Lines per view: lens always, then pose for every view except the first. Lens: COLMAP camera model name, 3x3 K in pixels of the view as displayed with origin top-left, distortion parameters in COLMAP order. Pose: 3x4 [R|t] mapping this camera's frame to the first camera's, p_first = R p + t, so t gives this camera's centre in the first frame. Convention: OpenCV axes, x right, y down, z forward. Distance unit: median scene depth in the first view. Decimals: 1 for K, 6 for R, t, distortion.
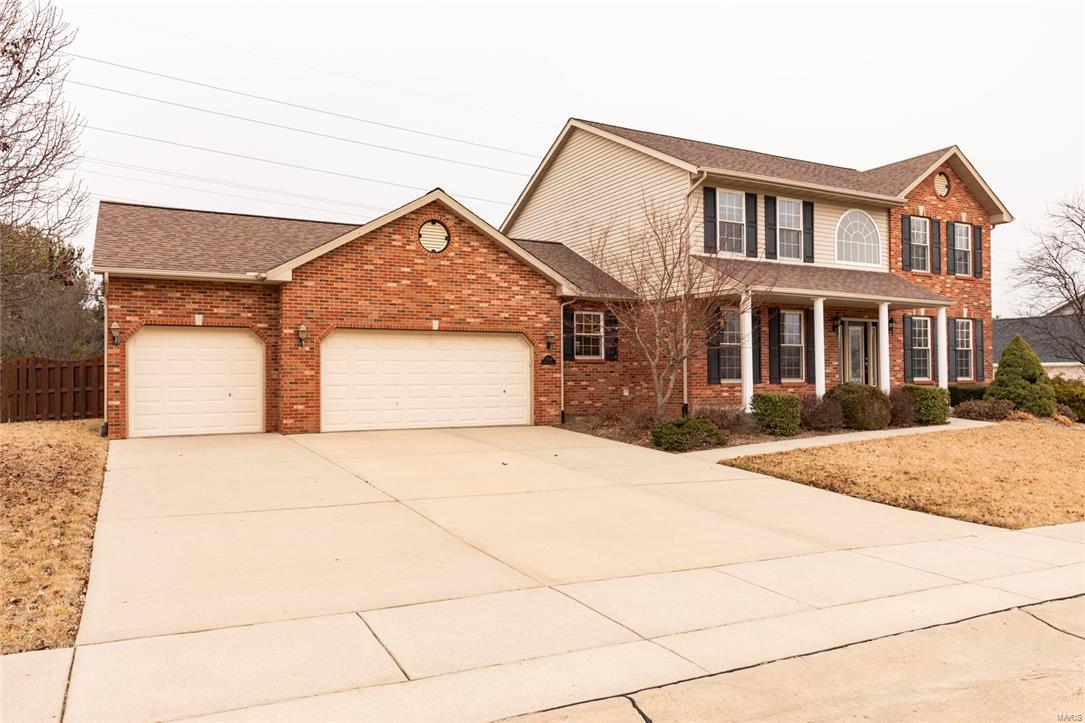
lens RADIAL K [[728.2, 0, 539.6], [0, 728.2, 325.7], [0, 0, 1]] dist [-0.000931, -0.000674]
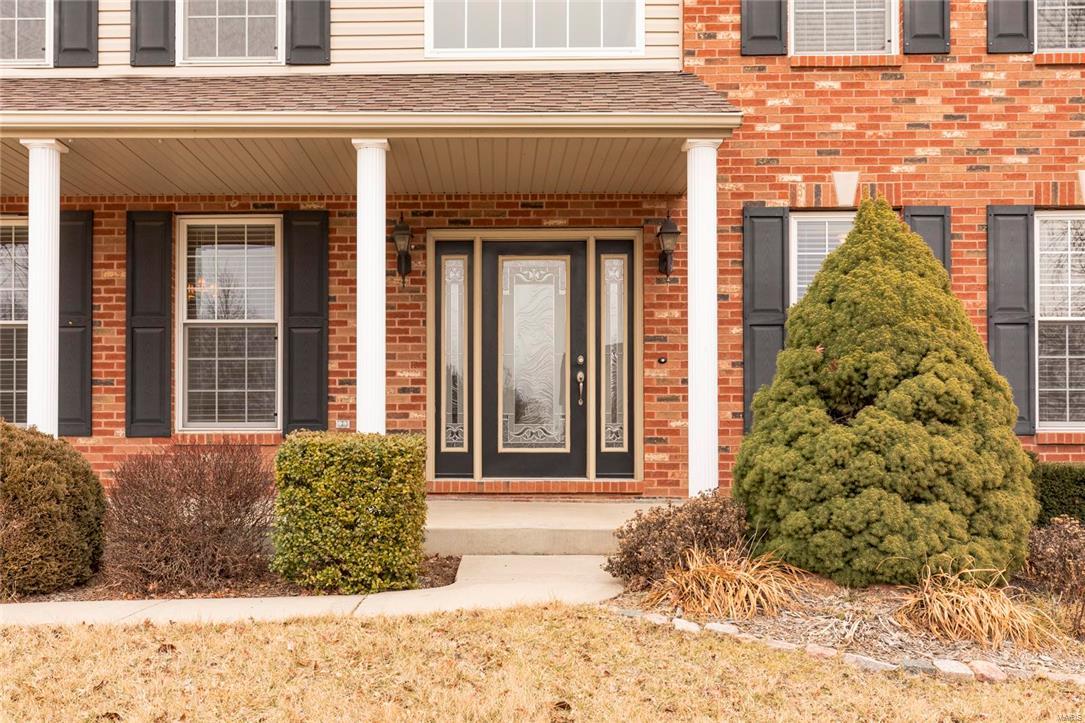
lens RADIAL K [[1032.0, 0, 469.7], [0, 1032.0, 414.3], [0, 0, 1]] dist [0.003798, 0.002202]
pose [[0.876404, -0.019207, -0.481193, 0.683738], [0.027971, 0.999548, 0.011048, 0.068339], [0.480764, -0.023142, 0.876545, 0.661923]]
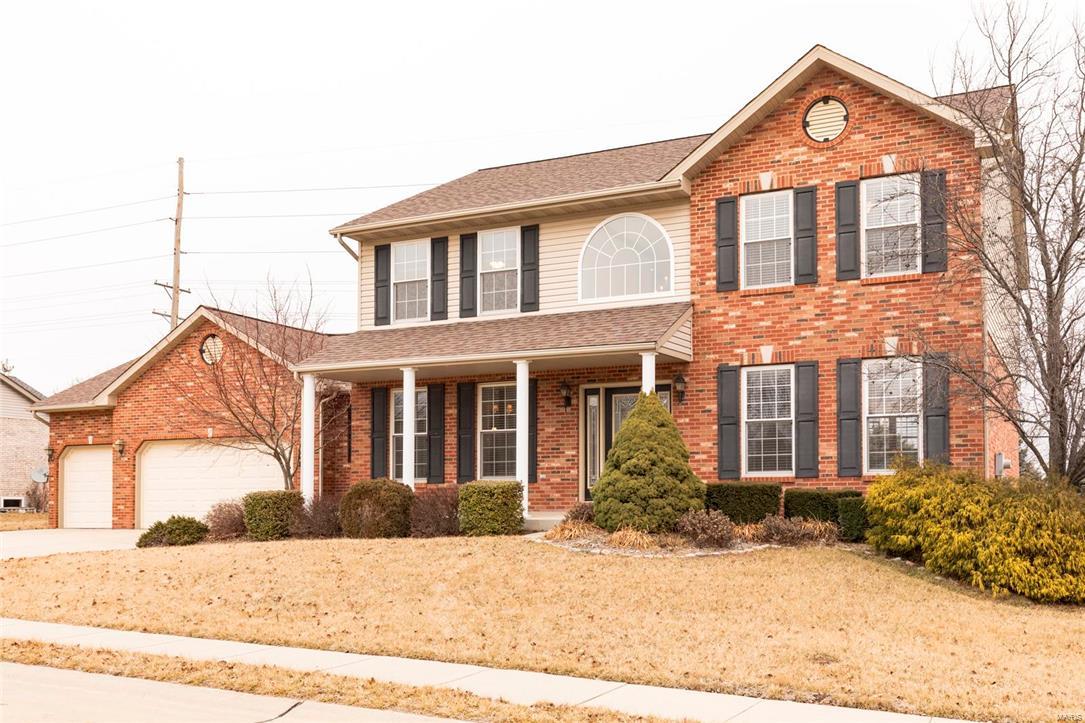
lens RADIAL K [[1018.4, 0, 598.6], [0, 1018.4, 400.8], [0, 0, 1]] dist [0.012999, 0.003222]
pose [[0.619000, -0.081282, -0.781173, 1.233789], [0.052562, 0.996688, -0.062057, 0.067324], [0.783630, -0.002646, 0.621222, 0.462849]]
